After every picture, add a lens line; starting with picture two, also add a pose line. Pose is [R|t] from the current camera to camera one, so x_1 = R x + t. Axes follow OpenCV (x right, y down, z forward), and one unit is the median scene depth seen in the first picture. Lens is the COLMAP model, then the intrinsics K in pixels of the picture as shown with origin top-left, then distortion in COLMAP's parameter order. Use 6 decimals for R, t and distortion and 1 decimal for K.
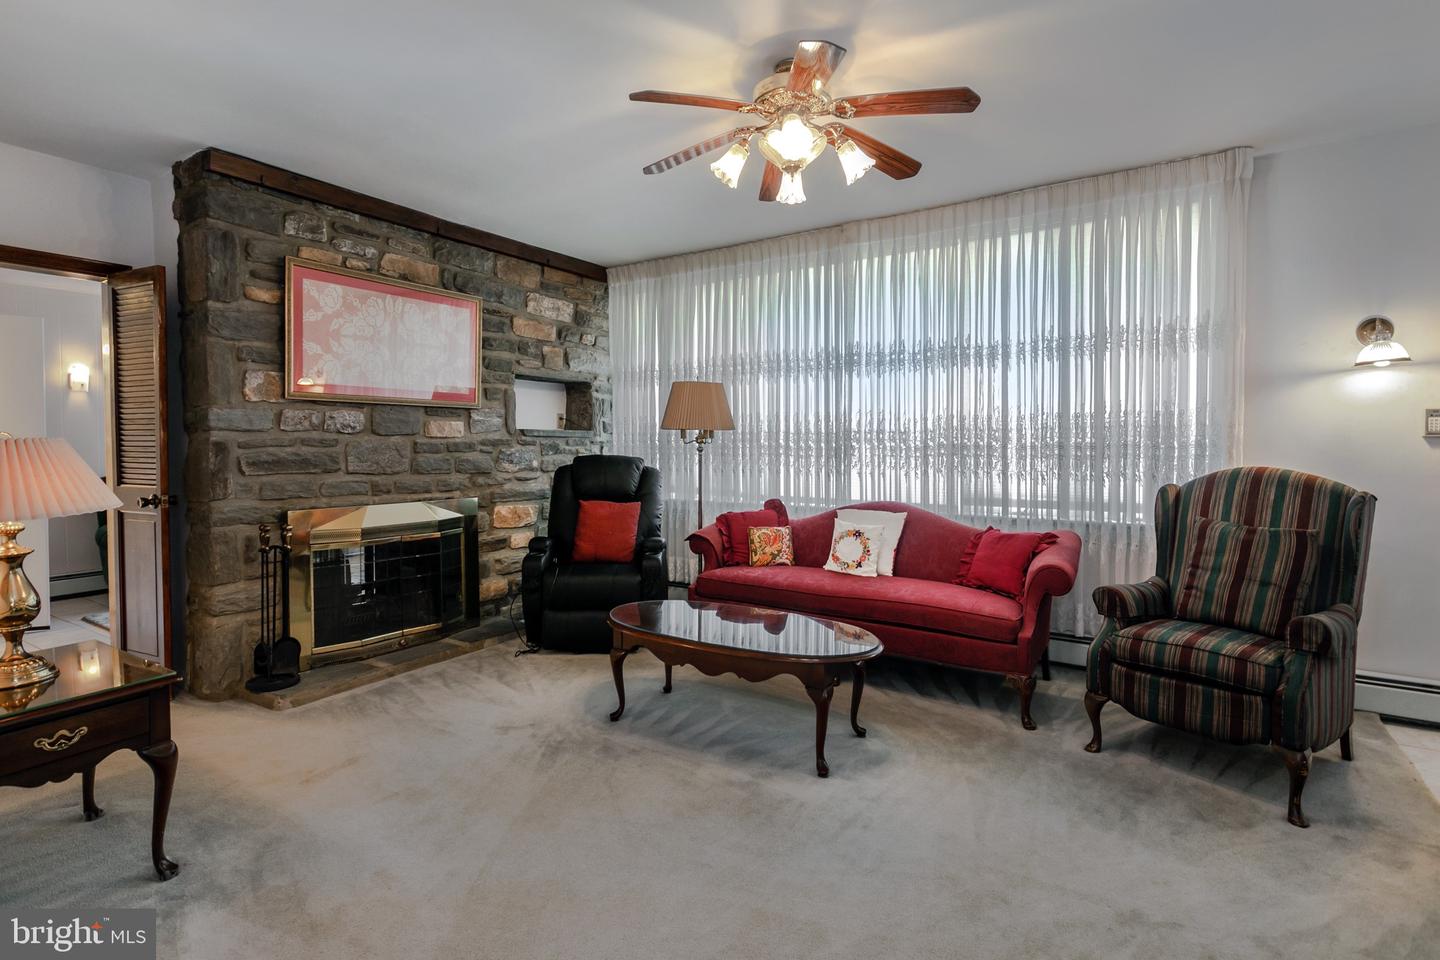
lens RADIAL K [[694.8, 0, 719.2], [0, 694.8, 455.6], [0, 0, 1]] dist [-0.000094, -0.000046]
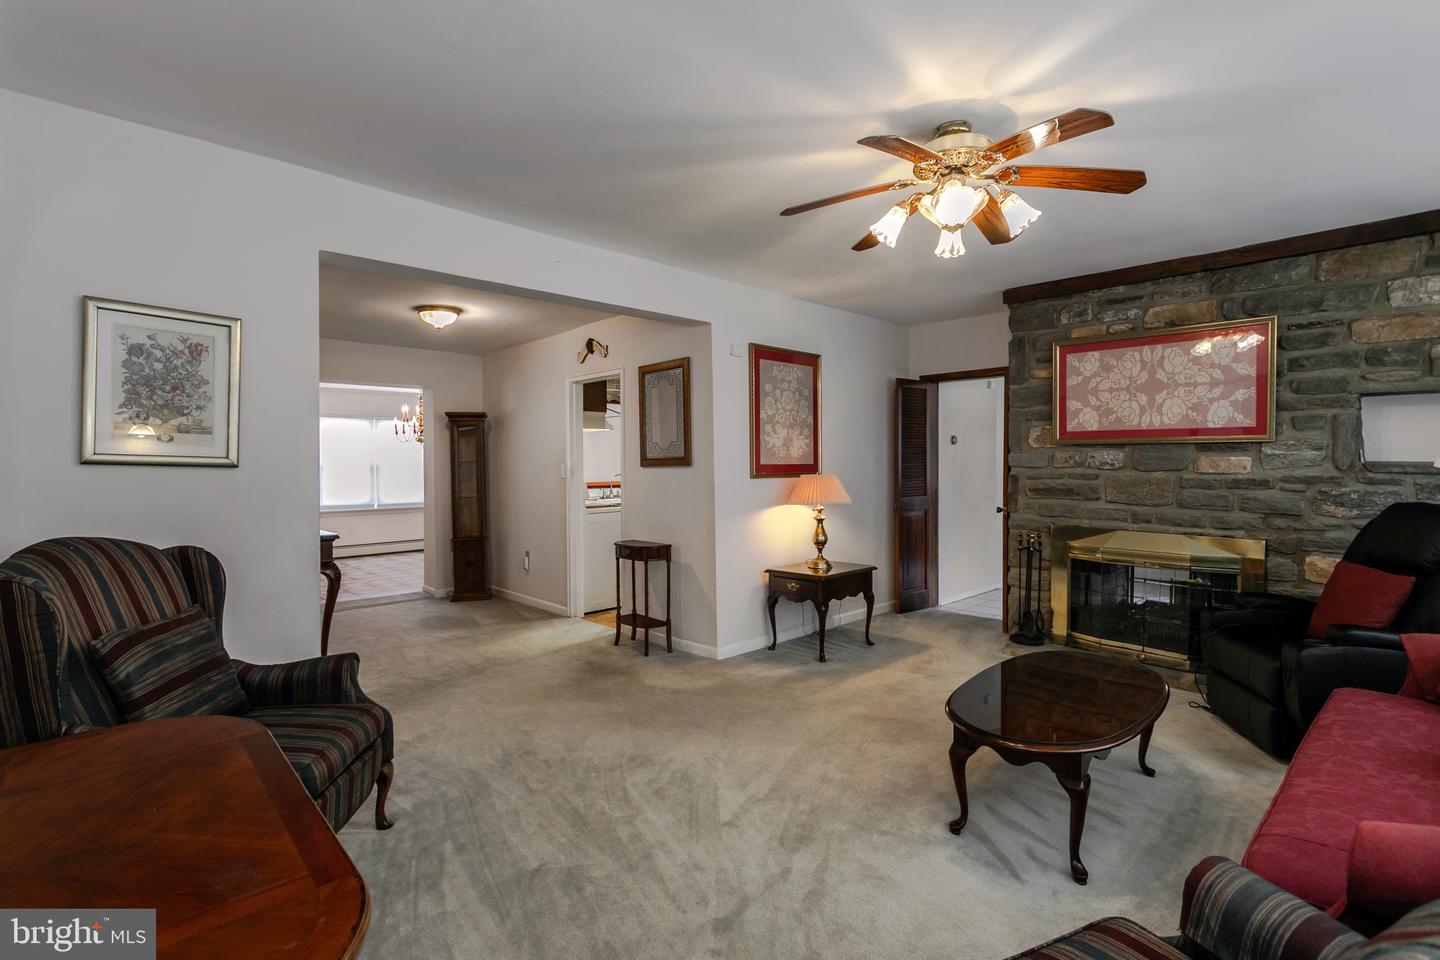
lens RADIAL K [[694.8, 0, 719.2], [0, 694.8, 455.6], [0, 0, 1]] dist [-0.000094, -0.000046]
pose [[-0.225715, -0.002670, -0.974190, 0.782469], [-0.016235, 0.999868, 0.001021, -0.044510], [0.974058, 0.016046, -0.225728, 0.588005]]
